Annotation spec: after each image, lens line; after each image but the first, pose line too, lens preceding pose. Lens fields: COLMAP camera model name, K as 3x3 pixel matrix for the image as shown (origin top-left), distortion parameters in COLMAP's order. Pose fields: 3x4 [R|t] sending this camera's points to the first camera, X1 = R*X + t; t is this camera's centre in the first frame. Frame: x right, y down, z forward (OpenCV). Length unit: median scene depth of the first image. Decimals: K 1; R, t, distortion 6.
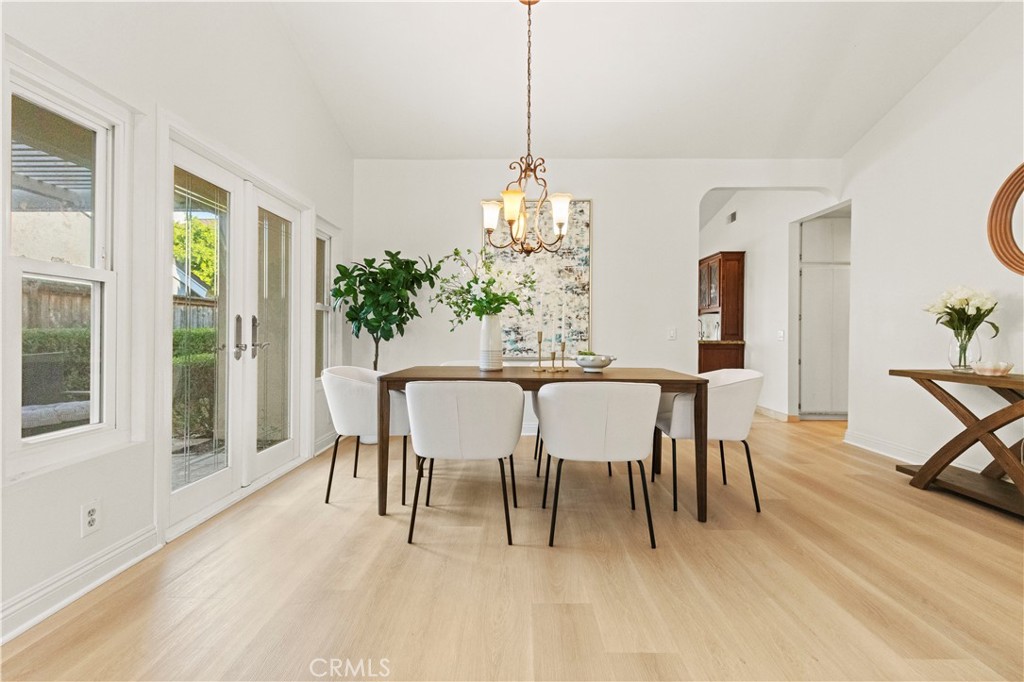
lens RADIAL K [[459.7, 0, 508.2], [0, 459.7, 335.6], [0, 0, 1]] dist [-0.002109, -0.000254]
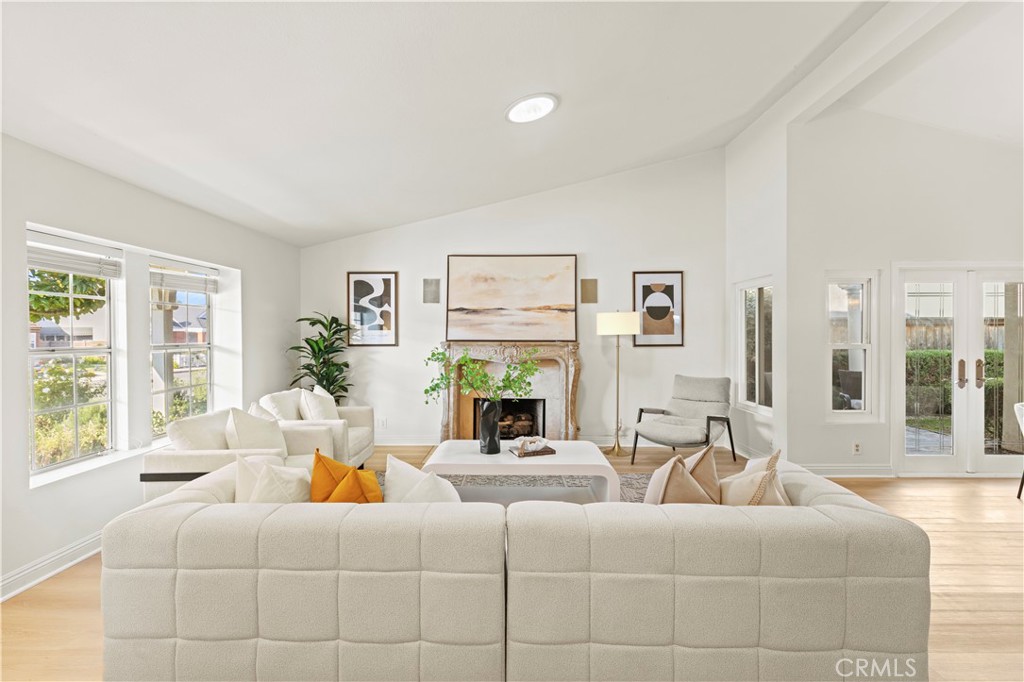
lens RADIAL K [[459.7, 0, 513.3], [0, 459.7, 340.3], [0, 0, 1]] dist [-0.002109, -0.000254]
pose [[0.012216, 0.008129, -0.999892, 0.645862], [-0.001812, 0.999965, 0.008108, -0.082259], [0.999924, 0.001712, 0.012230, -0.367833]]
